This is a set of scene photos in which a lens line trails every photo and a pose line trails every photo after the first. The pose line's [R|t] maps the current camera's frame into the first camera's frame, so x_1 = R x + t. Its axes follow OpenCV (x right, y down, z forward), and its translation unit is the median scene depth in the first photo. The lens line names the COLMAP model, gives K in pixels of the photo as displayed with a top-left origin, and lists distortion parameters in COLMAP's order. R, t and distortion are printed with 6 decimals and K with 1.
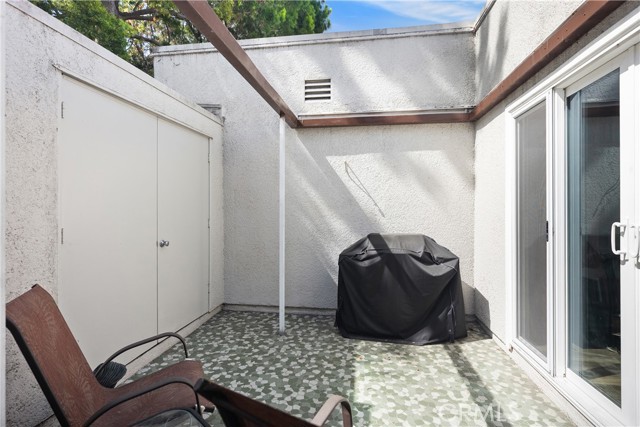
lens RADIAL K [[317.8, 0, 320.0], [0, 317.8, 213.5], [0, 0, 1]] dist [0.002333, 0.000075]
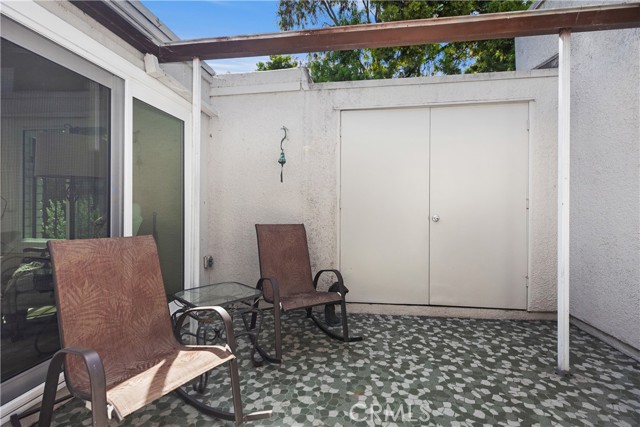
lens RADIAL K [[291.3, 0, 318.6], [0, 291.3, 206.4], [0, 0, 1]] dist [0.007232, -0.000373]
pose [[0.021325, 0.004073, -0.999764, 0.539529], [-0.014757, 0.999884, 0.003759, 0.056171], [0.999664, 0.014673, 0.021383, 0.579537]]
